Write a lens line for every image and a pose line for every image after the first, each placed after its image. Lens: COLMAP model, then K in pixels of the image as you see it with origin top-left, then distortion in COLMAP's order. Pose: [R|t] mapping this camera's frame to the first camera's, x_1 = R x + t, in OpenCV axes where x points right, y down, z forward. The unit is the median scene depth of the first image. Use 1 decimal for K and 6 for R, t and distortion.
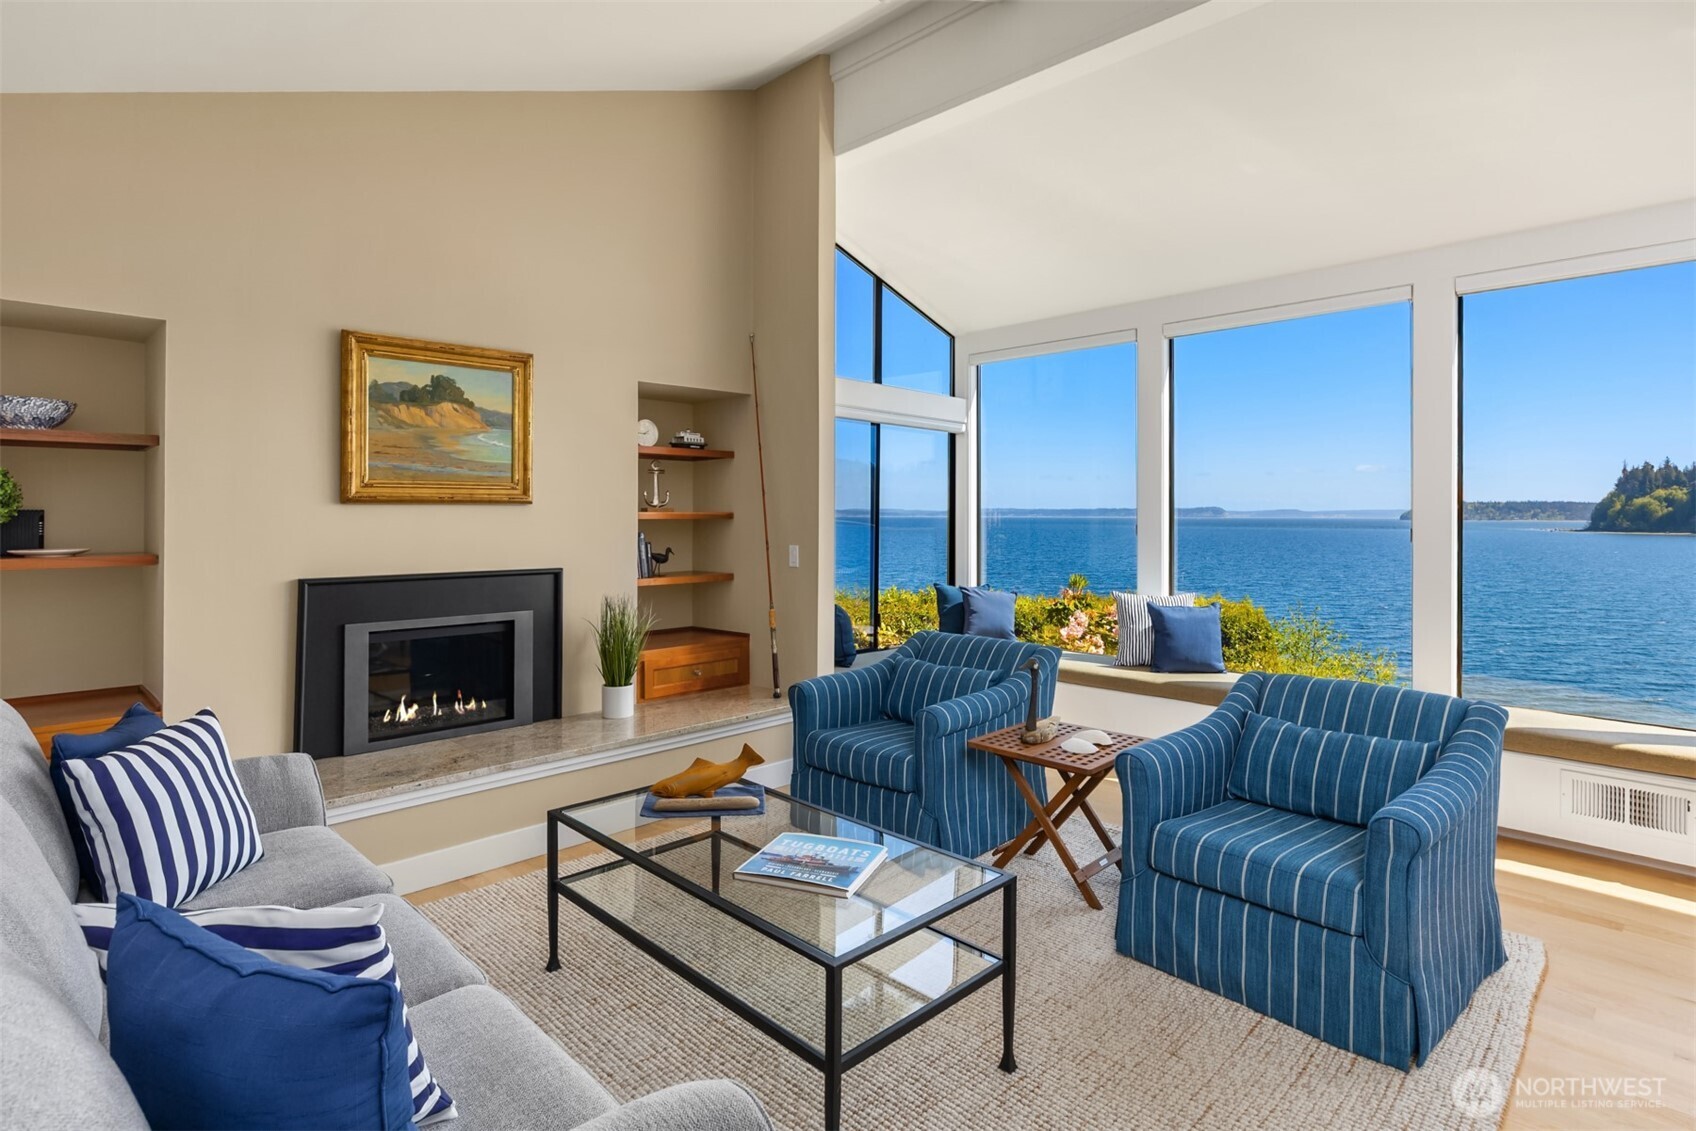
lens RADIAL K [[878.0, 0, 847.9], [0, 878.0, 514.5], [0, 0, 1]] dist [0.001047, -0.000163]
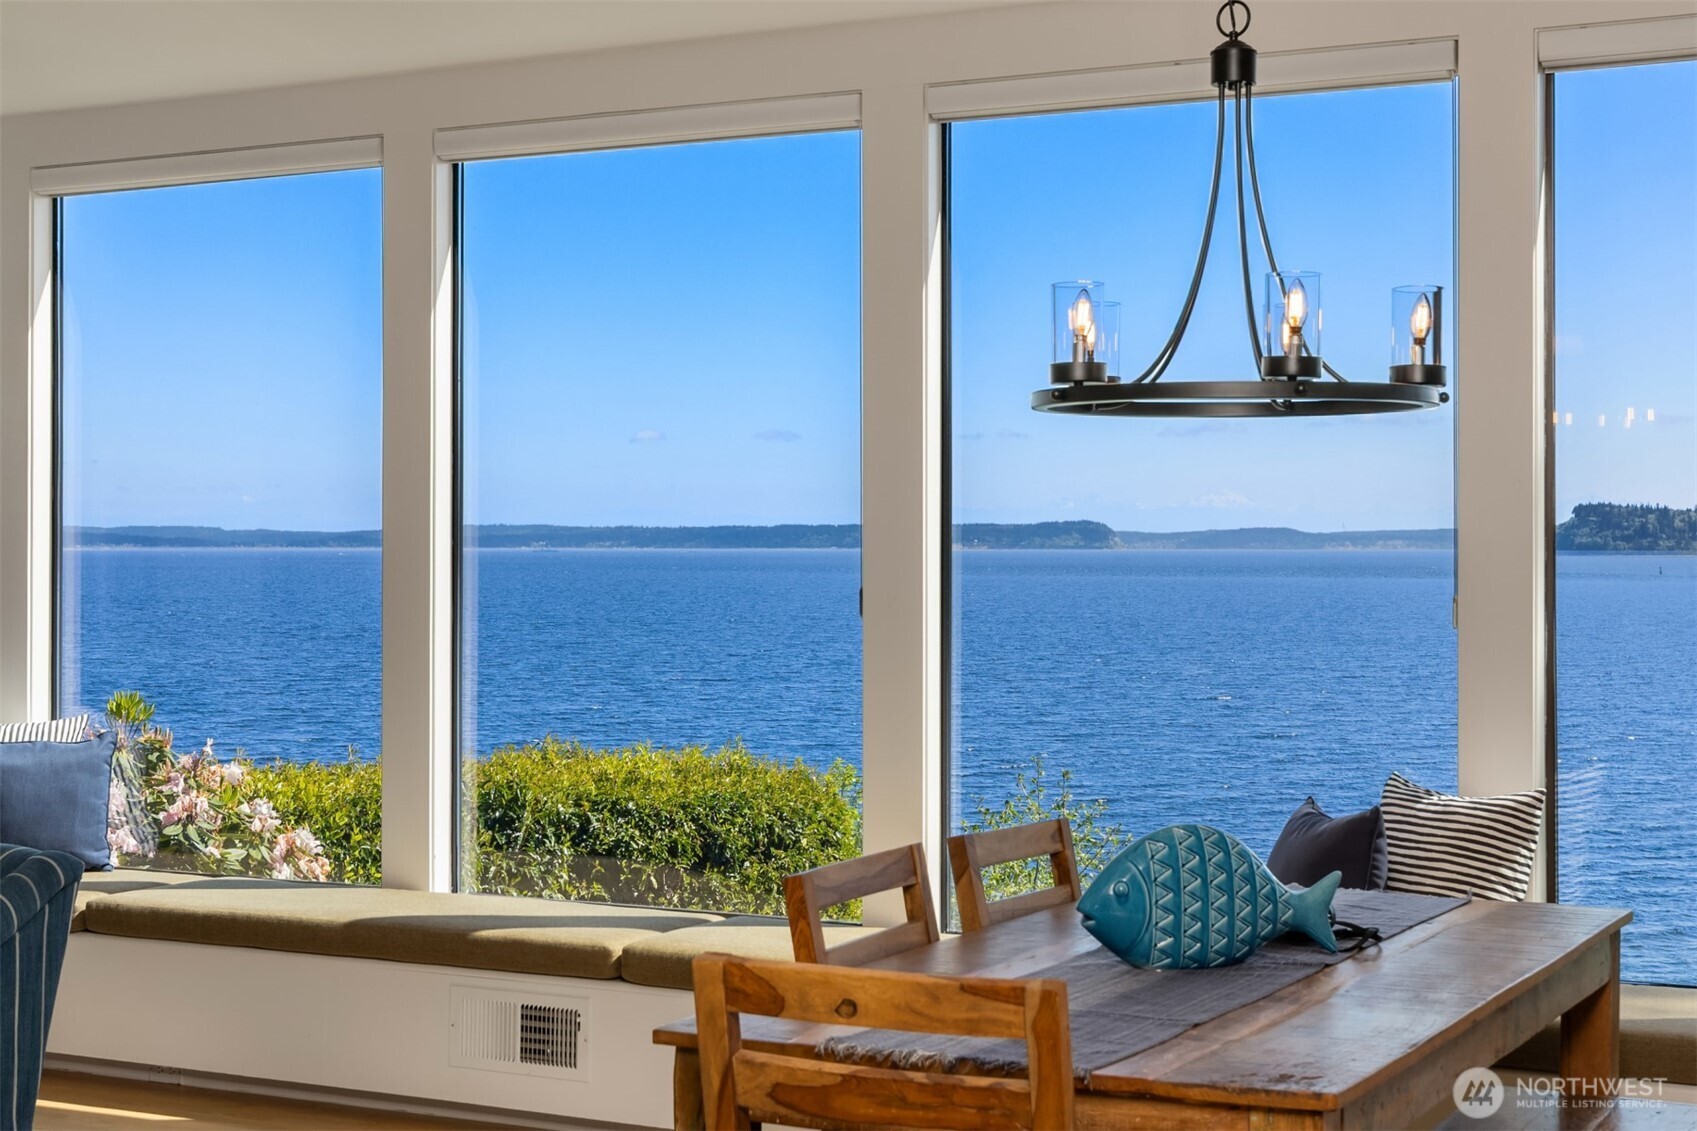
lens RADIAL K [[2582.5, 0, 856.5], [0, 2582.5, 597.2], [0, 0, 1]] dist [0.021094, 0.061306]
pose [[0.953889, -0.008422, 0.300042, 0.523744], [0.002221, 0.999777, 0.021003, -0.009259], [-0.300152, -0.019369, 0.953695, -0.722300]]
